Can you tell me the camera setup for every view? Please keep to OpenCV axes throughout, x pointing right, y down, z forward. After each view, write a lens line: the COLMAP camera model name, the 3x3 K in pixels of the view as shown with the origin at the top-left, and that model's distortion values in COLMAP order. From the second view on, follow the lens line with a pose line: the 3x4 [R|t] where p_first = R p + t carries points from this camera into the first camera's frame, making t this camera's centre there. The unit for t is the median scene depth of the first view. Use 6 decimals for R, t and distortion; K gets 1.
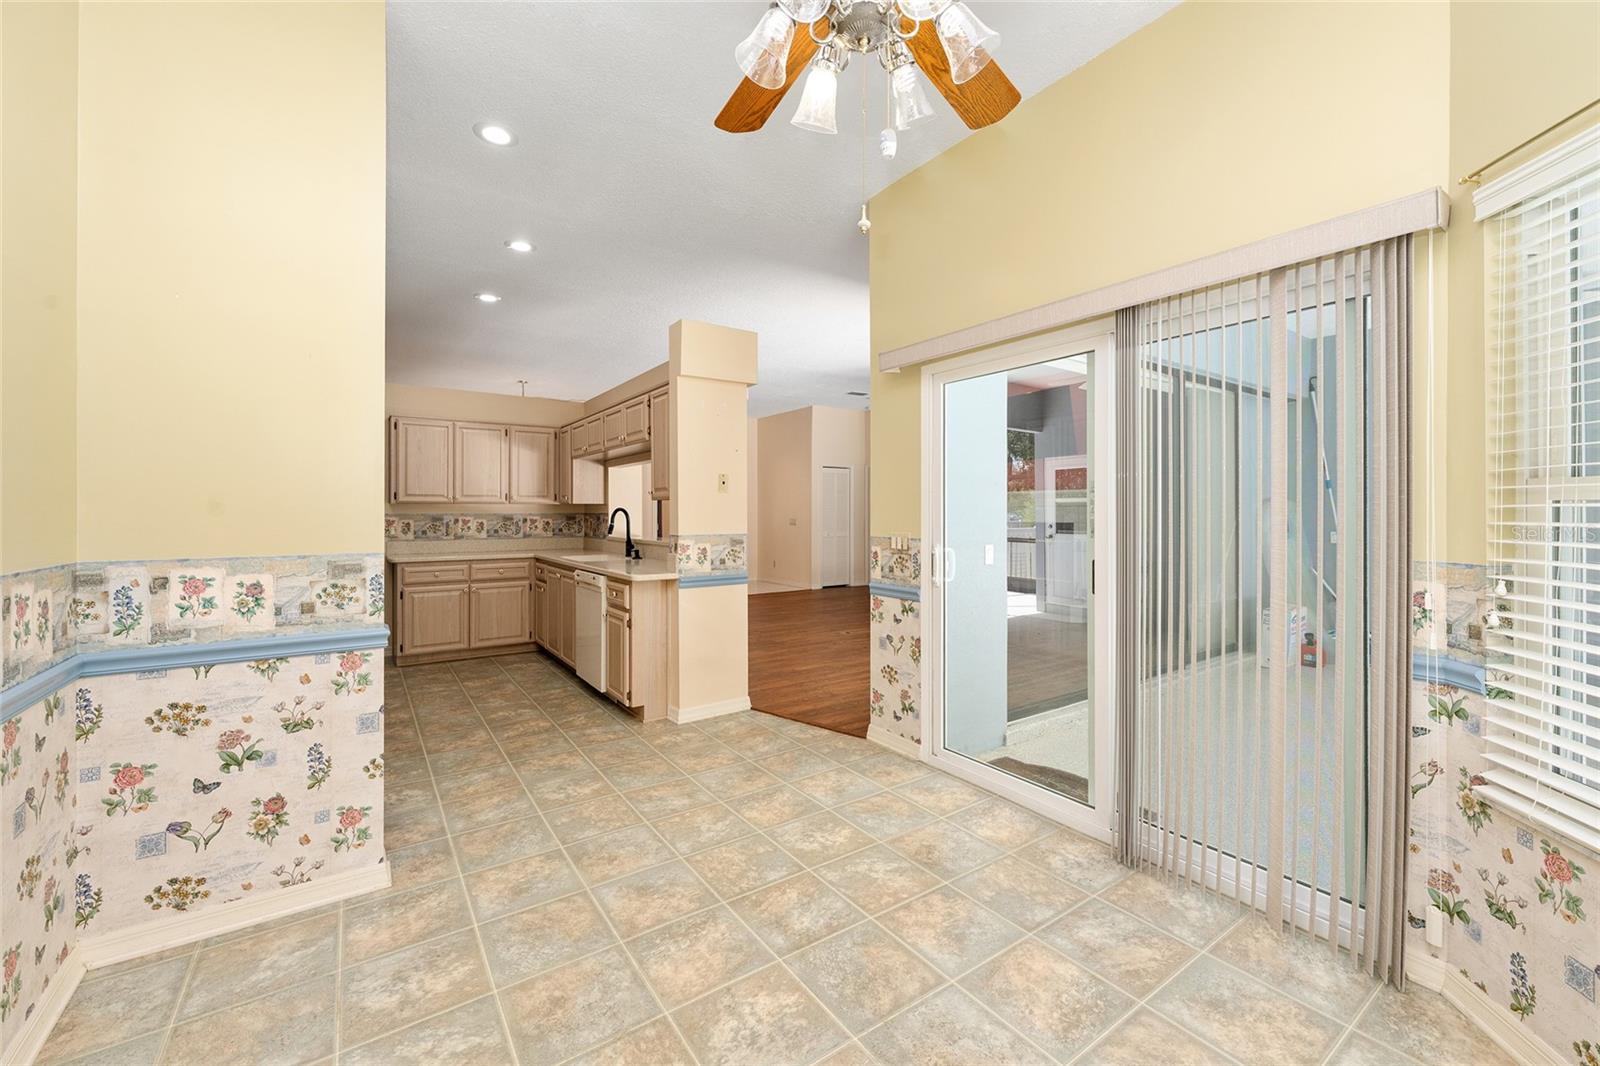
lens RADIAL K [[632.4, 0, 791.4], [0, 632.4, 515.6], [0, 0, 1]] dist [0.002620, -0.001206]
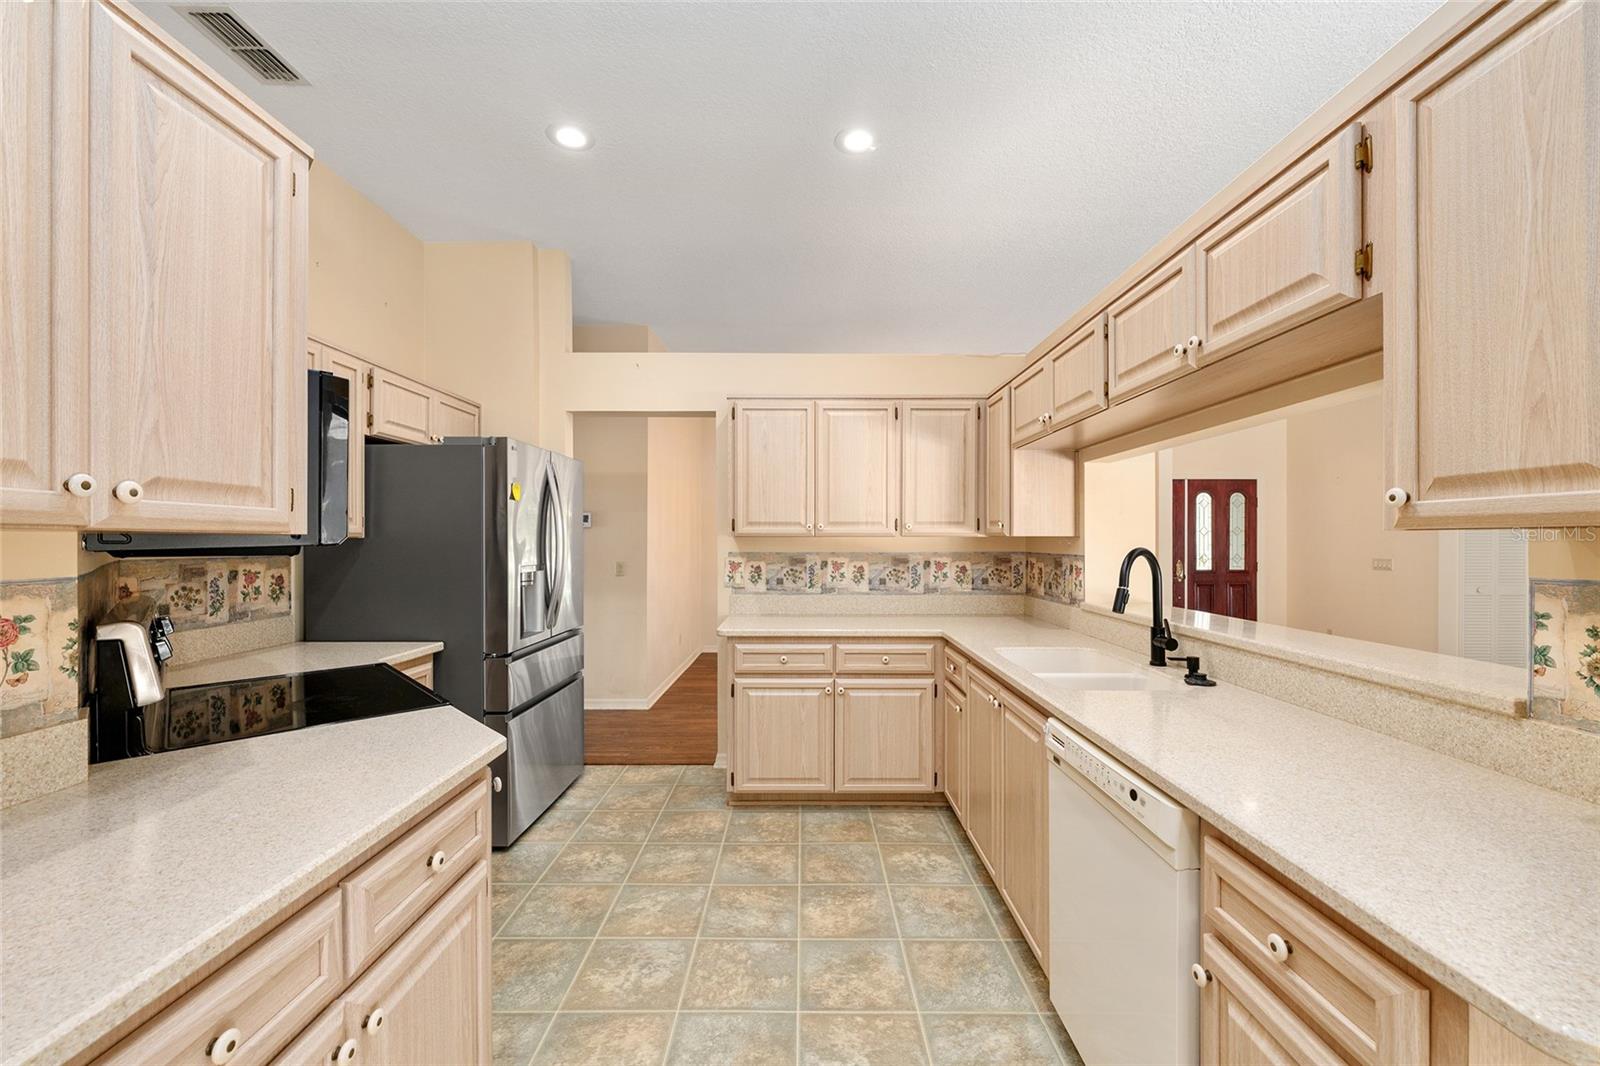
lens RADIAL K [[632.4, 0, 798.0], [0, 632.4, 534.2], [0, 0, 1]] dist [0.002620, -0.001206]
pose [[0.819116, -0.004754, -0.573609, -0.198206], [-0.001808, 0.999939, -0.010868, -0.015098], [0.573625, 0.009939, 0.819057, 0.489732]]
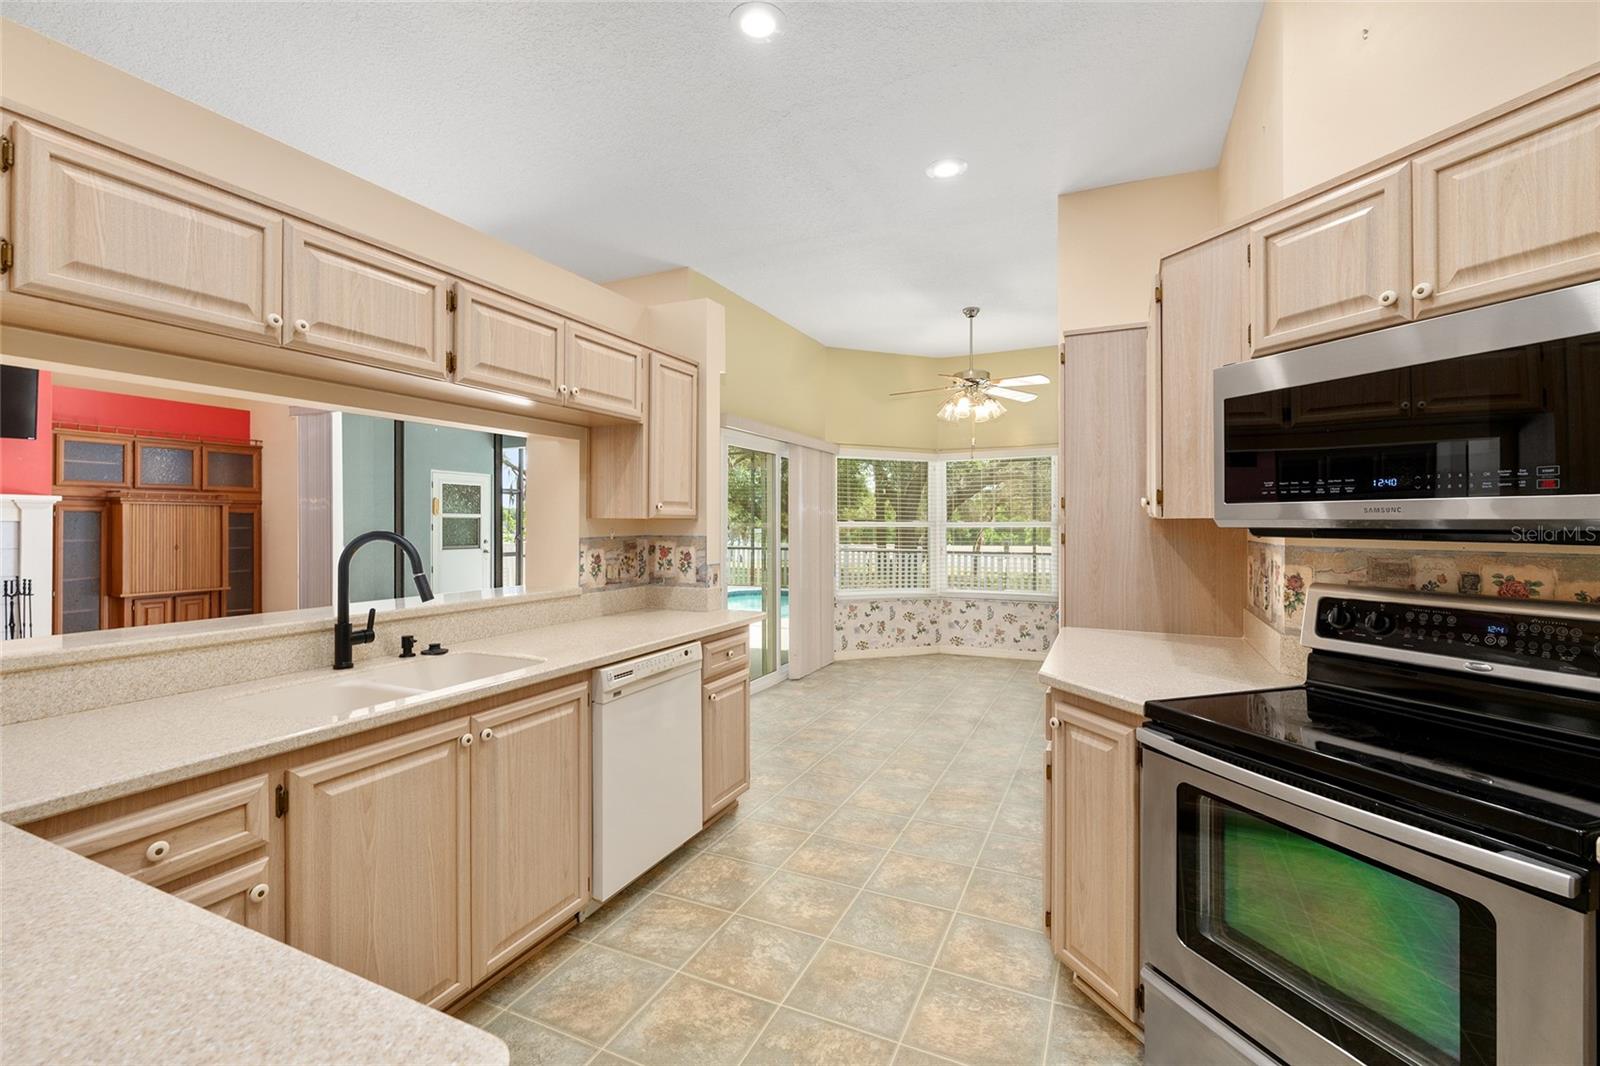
lens RADIAL K [[681.1, 0, 800.2], [0, 681.1, 524.1], [0, 0, 1]] dist [-0.009615, 0.000967]
pose [[-0.508609, -0.000209, 0.860997, -0.666462], [0.001852, 0.999997, 0.001337, -0.015192], [-0.860995, 0.002275, -0.508608, 0.906965]]
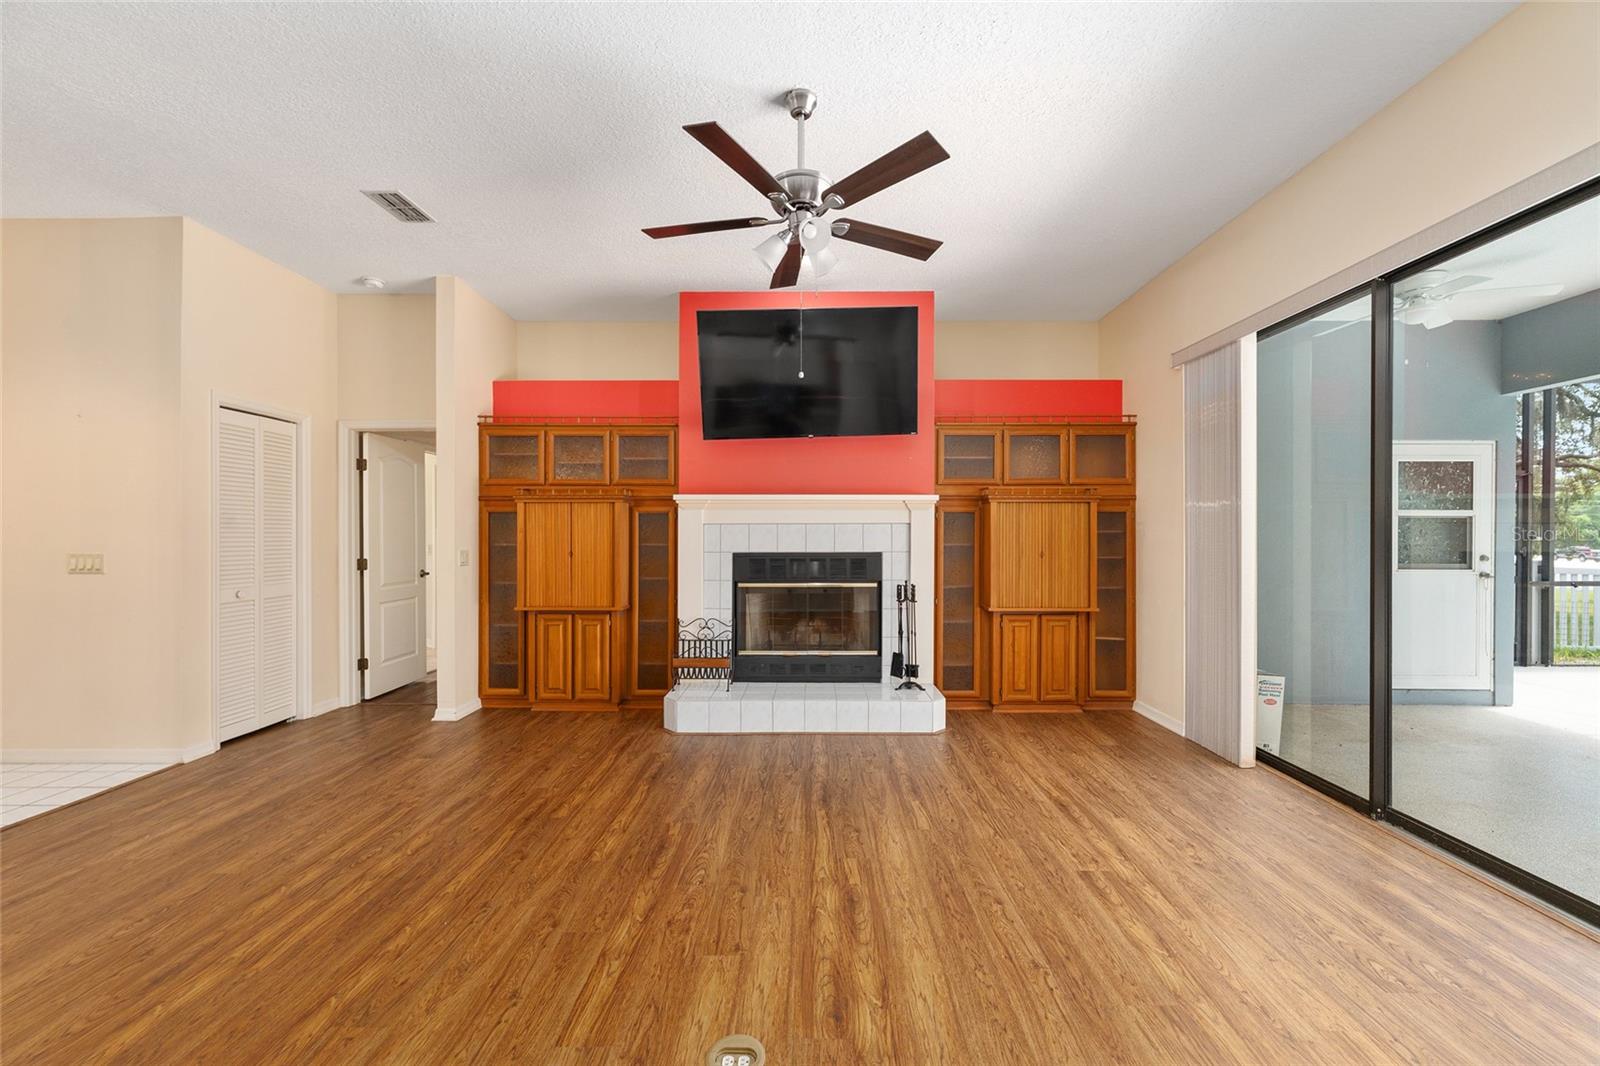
lens RADIAL K [[632.4, 0, 801.5], [0, 632.4, 536.1], [0, 0, 1]] dist [0.002620, -0.001206]
pose [[0.576239, -0.001874, 0.817279, -0.106276], [0.001646, 0.999998, 0.001133, -0.004449], [-0.817280, 0.000693, 0.576241, 0.994181]]
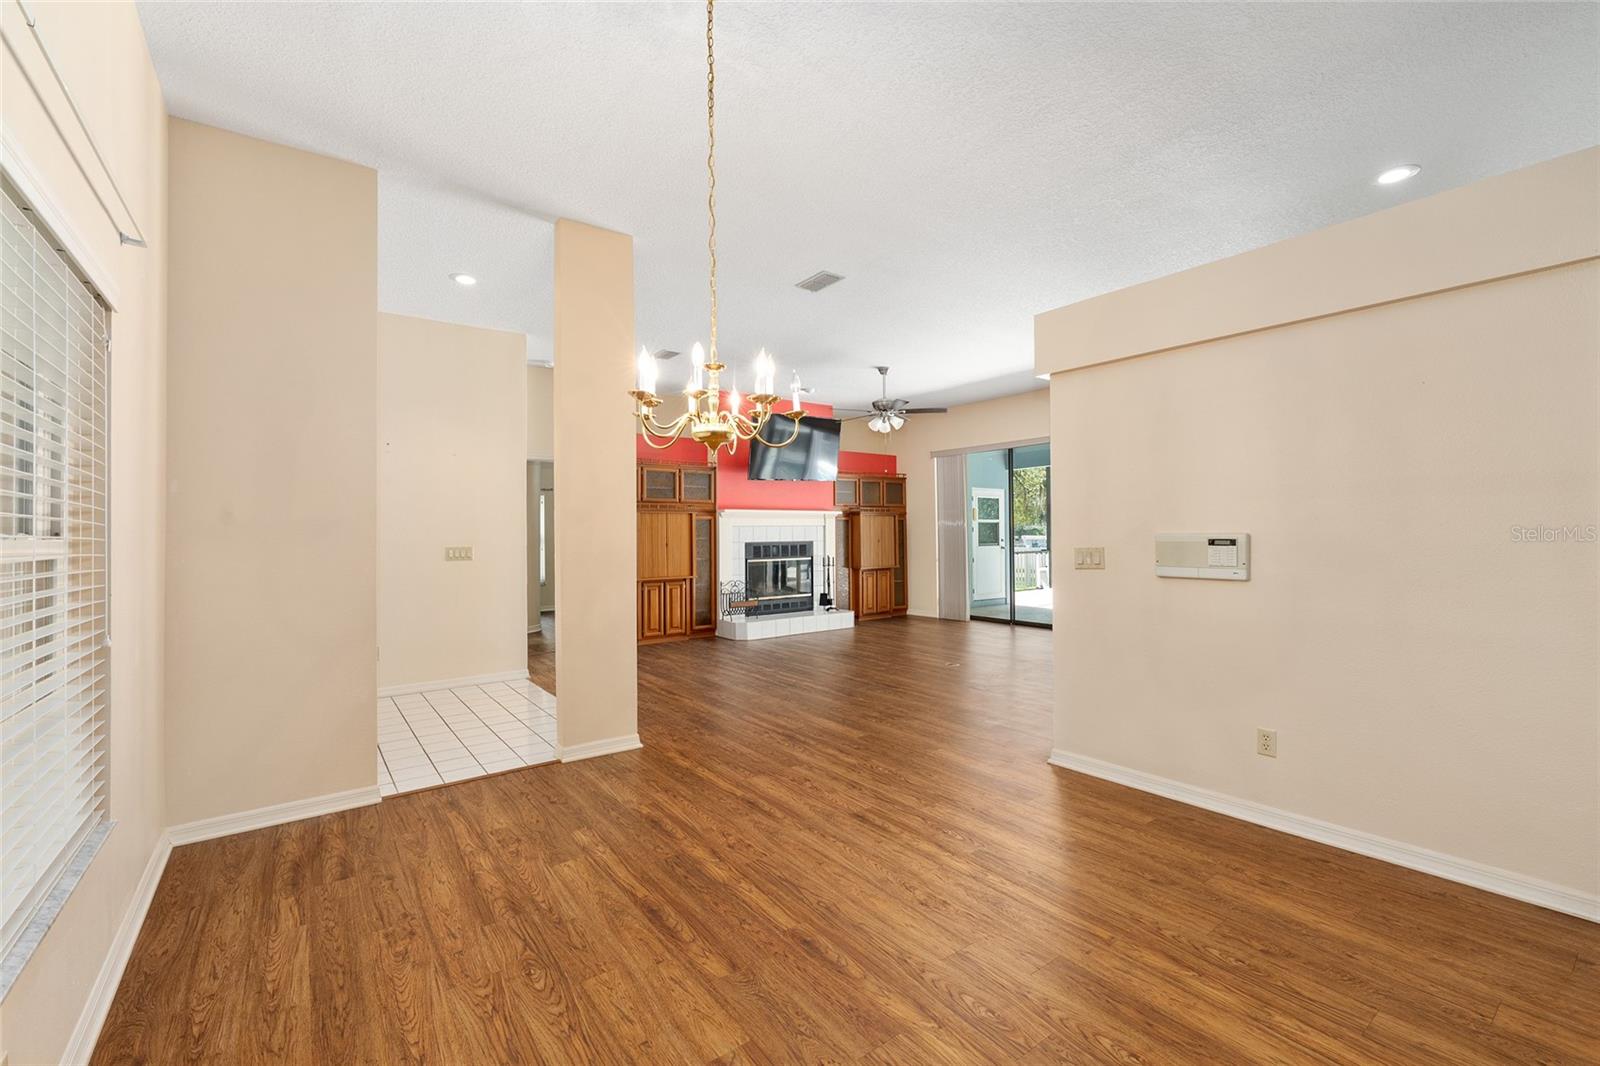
lens RADIAL K [[681.1, 0, 798.9], [0, 681.1, 526.8], [0, 0, 1]] dist [-0.009615, 0.000967]
pose [[-0.031744, 0.008540, 0.999460, -1.022648], [0.010762, 0.999908, -0.008202, -0.004137], [-0.999438, 0.010495, -0.031833, 1.457957]]
